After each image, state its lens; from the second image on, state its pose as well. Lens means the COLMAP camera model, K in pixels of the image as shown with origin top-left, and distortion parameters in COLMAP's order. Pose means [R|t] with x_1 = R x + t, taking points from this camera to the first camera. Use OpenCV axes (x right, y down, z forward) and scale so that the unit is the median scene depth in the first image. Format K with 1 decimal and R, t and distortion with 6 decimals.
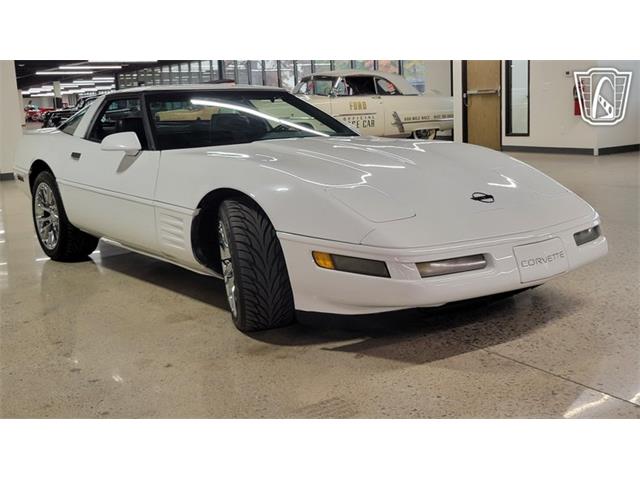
lens RADIAL K [[758.0, 0, 320.0], [0, 758.0, 240.0], [0, 0, 1]] dist [0.019433, 0.031734]
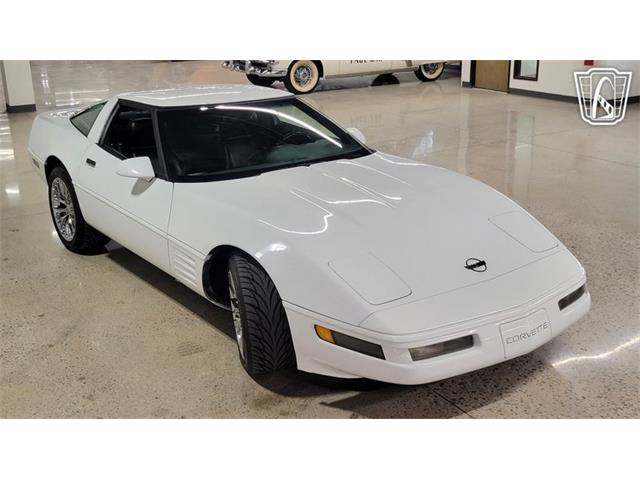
lens RADIAL K [[752.6, 0, 313.0], [0, 752.6, 242.2], [0, 0, 1]] dist [0.016042, 0.039335]
pose [[0.999479, 0.030629, -0.010154, -0.004262], [-0.028807, 0.988733, 0.146889, -0.205696], [0.014538, -0.146520, 0.989101, -0.041331]]
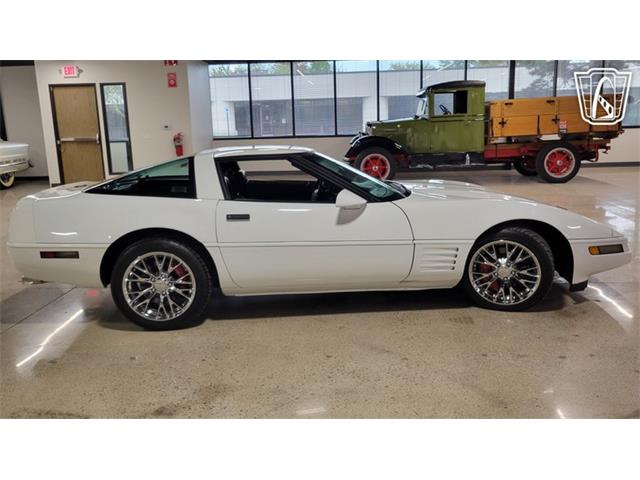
lens RADIAL K [[565.5, 0, 320.0], [0, 565.5, 240.0], [0, 0, 1]] dist [0.016575, 0.009886]
pose [[0.566443, -0.147658, 0.810765, -1.110504], [0.152708, 0.985586, 0.072807, -0.148992], [-0.809829, 0.082569, 0.580826, 0.586736]]
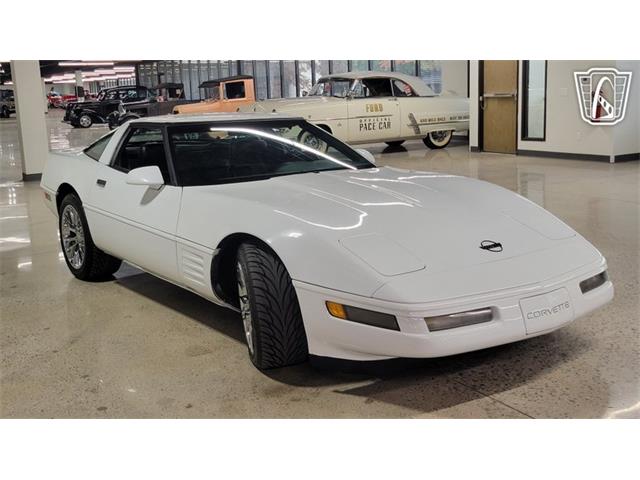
lens RADIAL K [[753.7, 0, 307.2], [0, 753.7, 237.6], [0, 0, 1]] dist [0.019802, 0.033842]
pose [[0.999226, 0.012788, -0.037200, 0.001252], [-0.012168, 0.999784, 0.016852, -0.071228], [0.037408, -0.016386, 0.999166, -0.034055]]
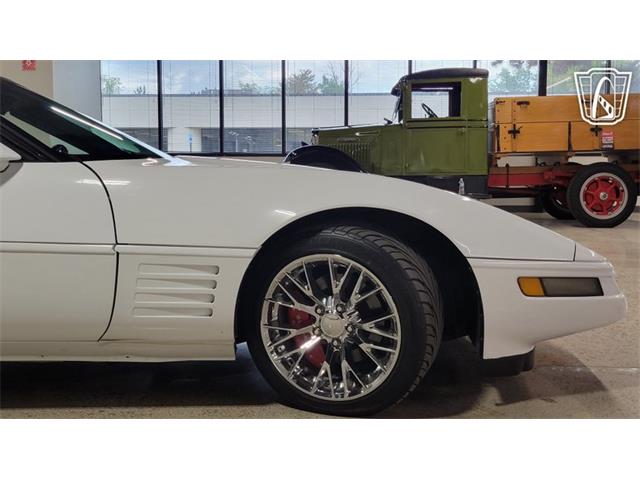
lens RADIAL K [[758.0, 0, 320.0], [0, 758.0, 240.0], [0, 0, 1]] dist [0.019433, 0.031734]
pose [[0.585884, -0.037170, 0.809542, -0.606722], [0.119519, 0.991987, -0.040952, -0.012723], [-0.801533, 0.120749, 0.585631, 0.551542]]
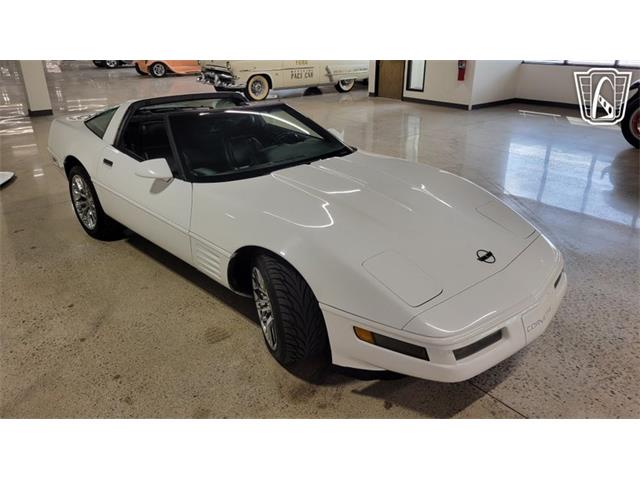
lens RADIAL K [[481.1, 0, 315.4], [0, 481.1, 236.6], [0, 0, 1]] dist [0.029080, -0.001886]
pose [[0.992576, -0.007760, 0.121375, -0.120349], [-0.019291, 0.975283, 0.220114, -0.213401], [-0.120083, -0.220821, 0.967894, 0.271661]]
